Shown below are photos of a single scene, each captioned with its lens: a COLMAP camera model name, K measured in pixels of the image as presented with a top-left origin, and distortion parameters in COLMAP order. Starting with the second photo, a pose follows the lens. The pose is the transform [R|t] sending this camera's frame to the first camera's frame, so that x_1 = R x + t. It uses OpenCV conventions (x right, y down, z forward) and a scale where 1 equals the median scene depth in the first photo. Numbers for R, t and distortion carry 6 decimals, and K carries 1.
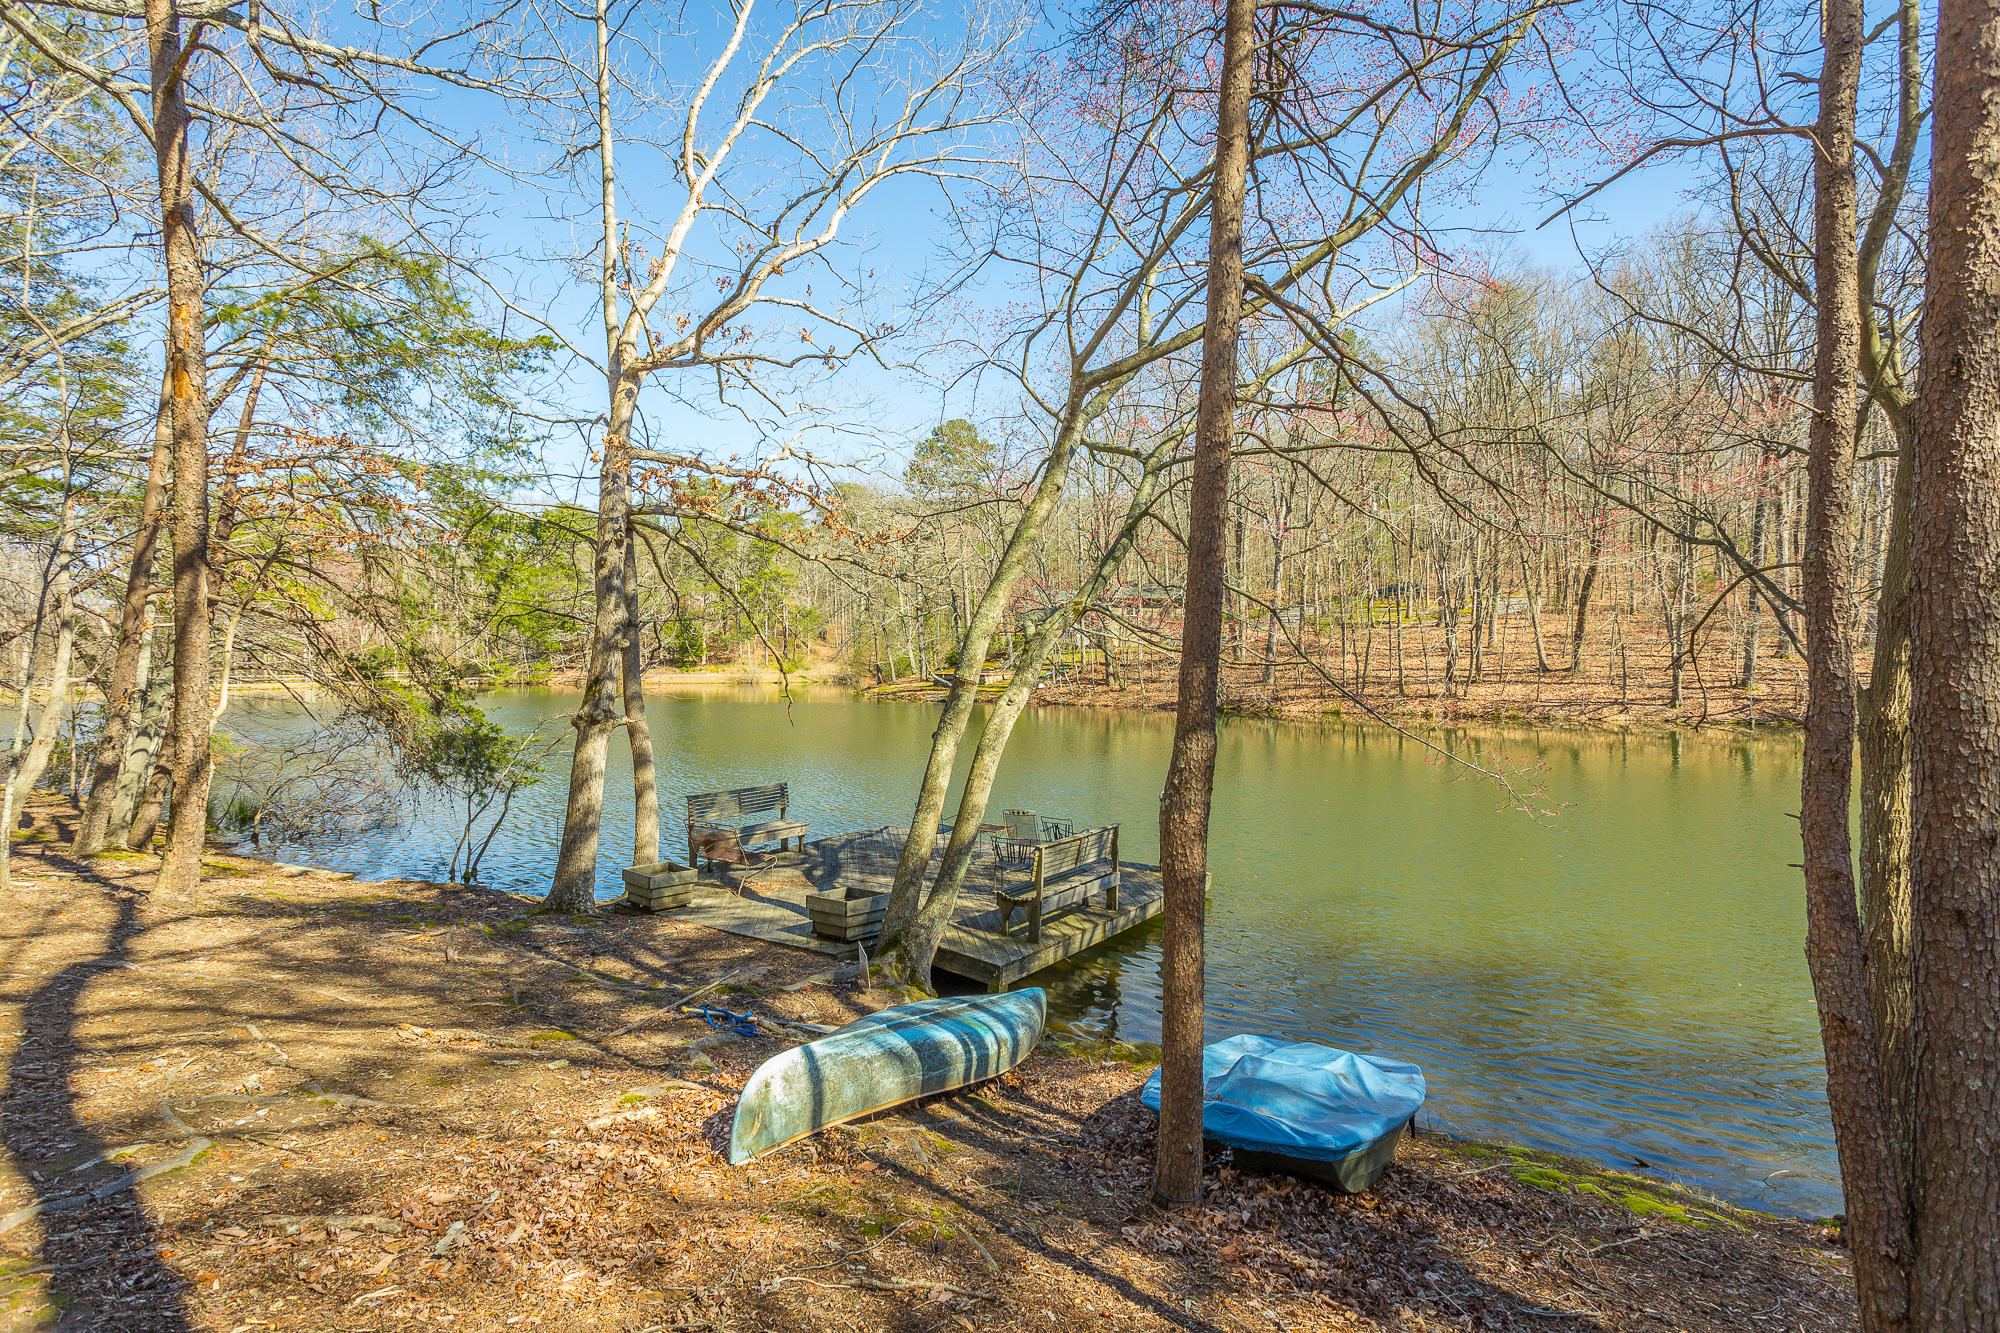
lens RADIAL K [[959.2, 0, 991.6], [0, 959.2, 660.7], [0, 0, 1]] dist [0.010599, 0.001530]
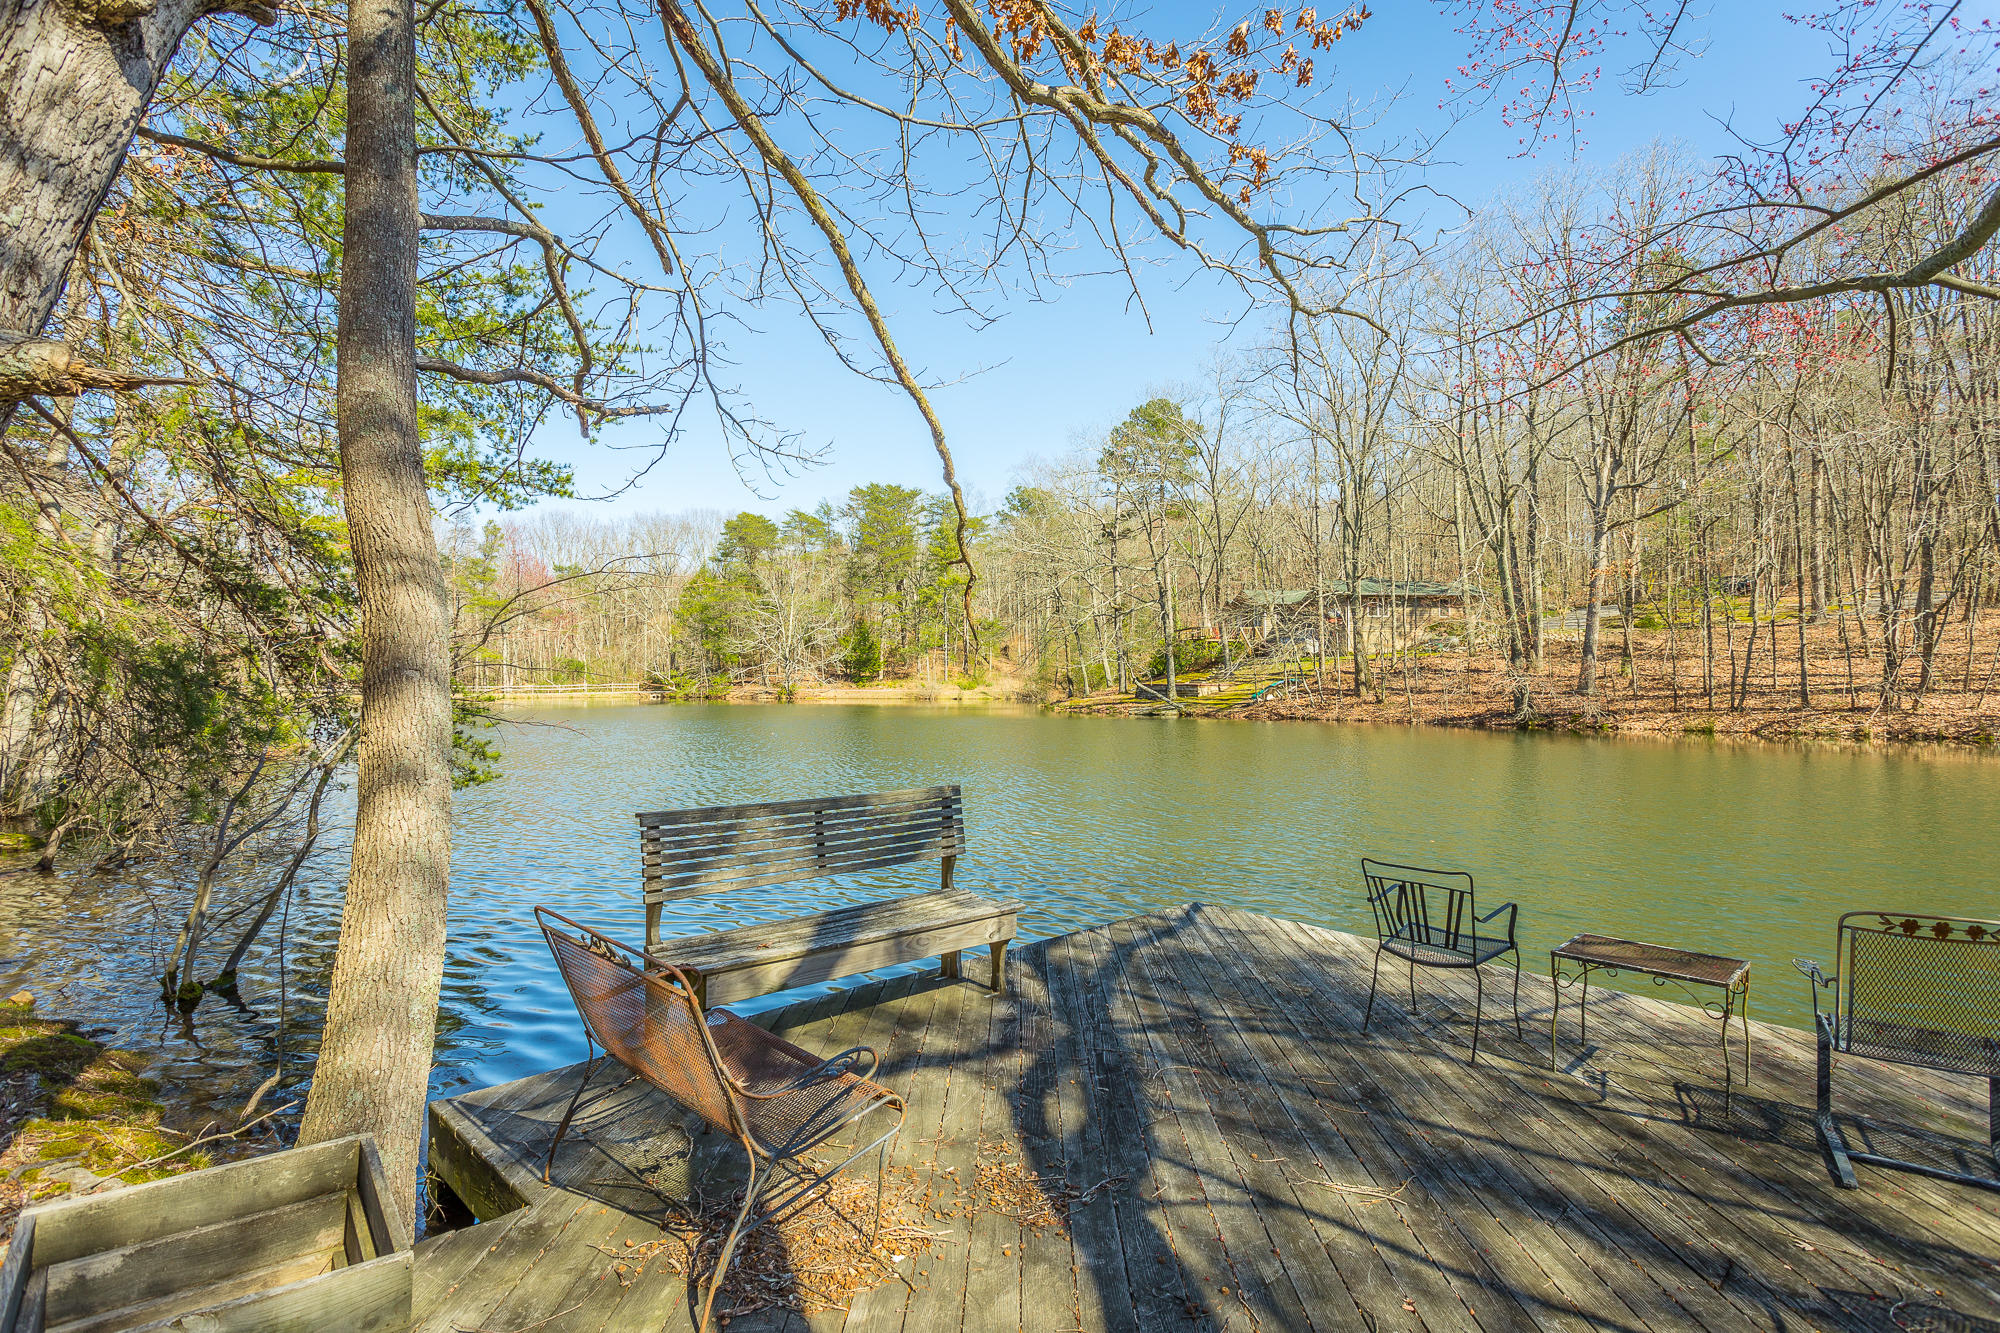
lens RADIAL K [[1022.1, 0, 987.5], [0, 1022.1, 660.9], [0, 0, 1]] dist [0.001638, 0.002117]
pose [[0.981878, 0.001564, -0.189506, -0.022253], [-0.005363, 0.999795, -0.019537, 0.014921], [0.189436, 0.020199, 0.981685, 0.106817]]
